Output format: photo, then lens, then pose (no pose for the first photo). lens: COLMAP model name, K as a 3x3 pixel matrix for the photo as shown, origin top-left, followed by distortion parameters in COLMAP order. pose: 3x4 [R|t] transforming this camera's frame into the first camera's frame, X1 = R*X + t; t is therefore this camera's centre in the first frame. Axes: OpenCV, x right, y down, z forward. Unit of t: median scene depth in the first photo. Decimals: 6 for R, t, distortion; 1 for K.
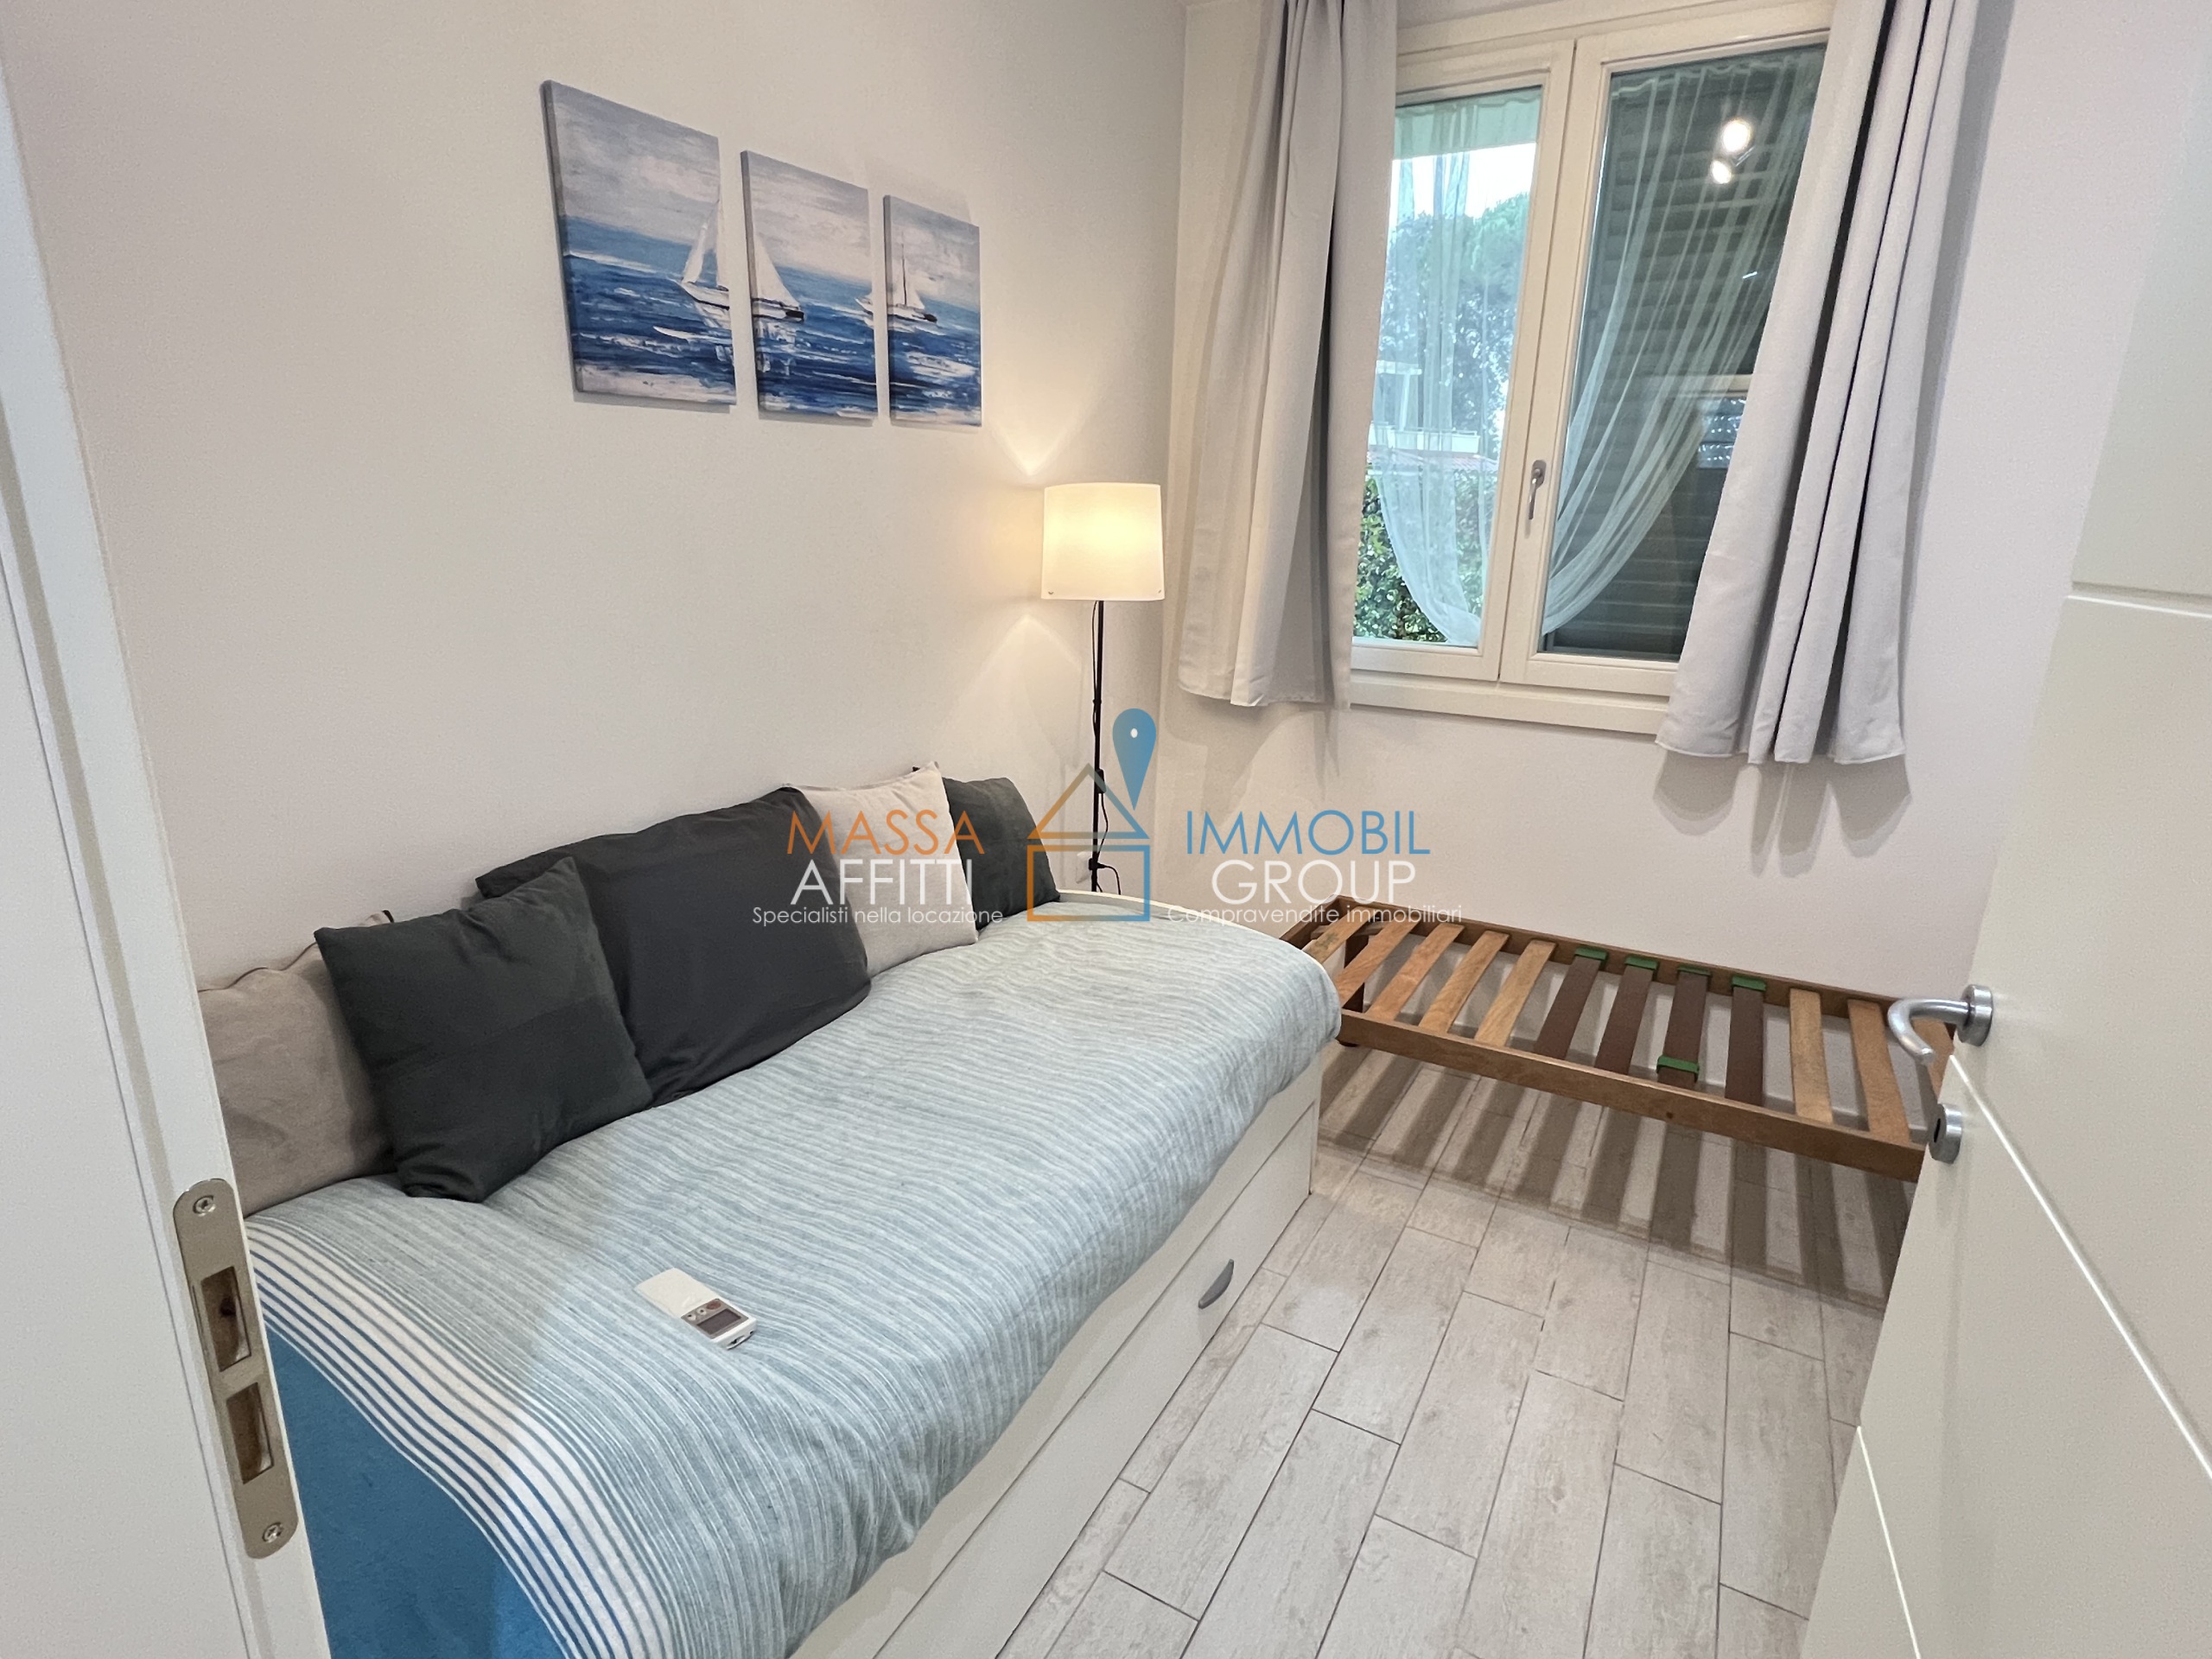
lens RADIAL K [[1100.7, 0, 1116.0], [0, 1100.7, 832.1], [0, 0, 1]] dist [-0.002058, -0.000540]
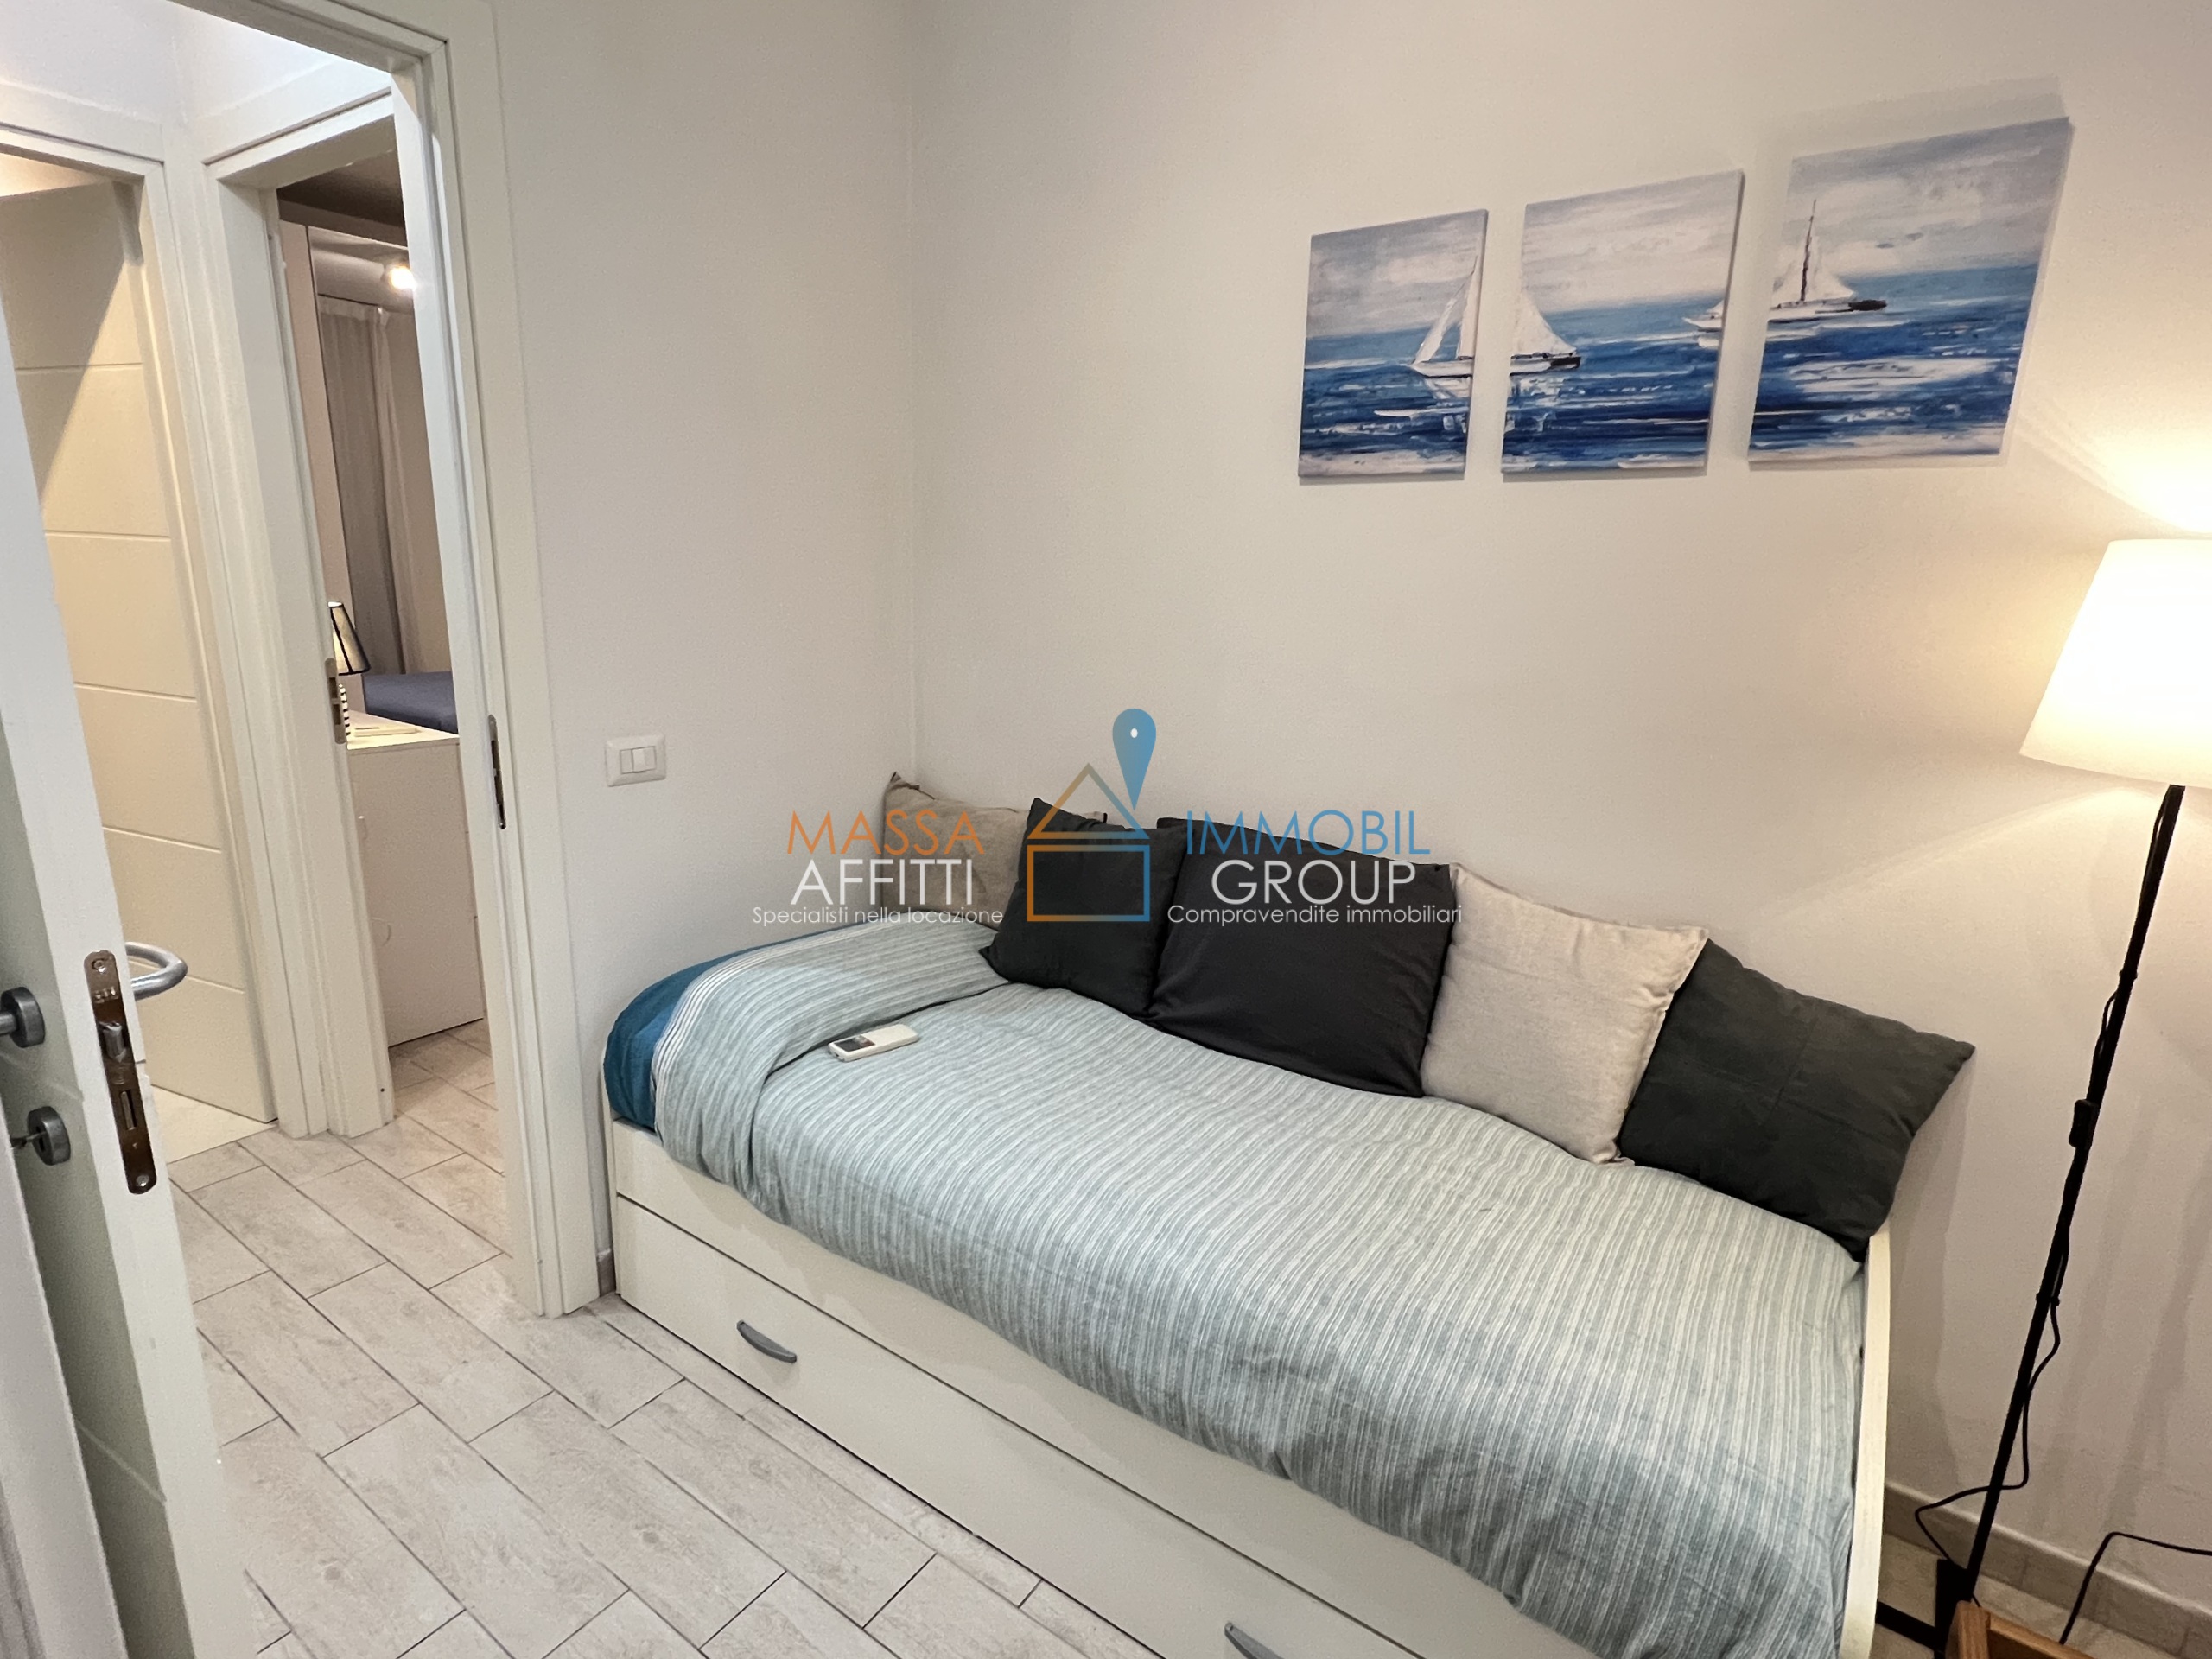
lens RADIAL K [[1100.7, 0, 1095.9], [0, 1100.7, 845.9], [0, 0, 1]] dist [-0.002058, -0.000540]
pose [[-0.076876, 0.230975, -0.969918, 0.699567], [-0.314055, 0.917668, 0.243424, -0.209651], [0.946287, 0.323321, 0.001992, 0.771220]]
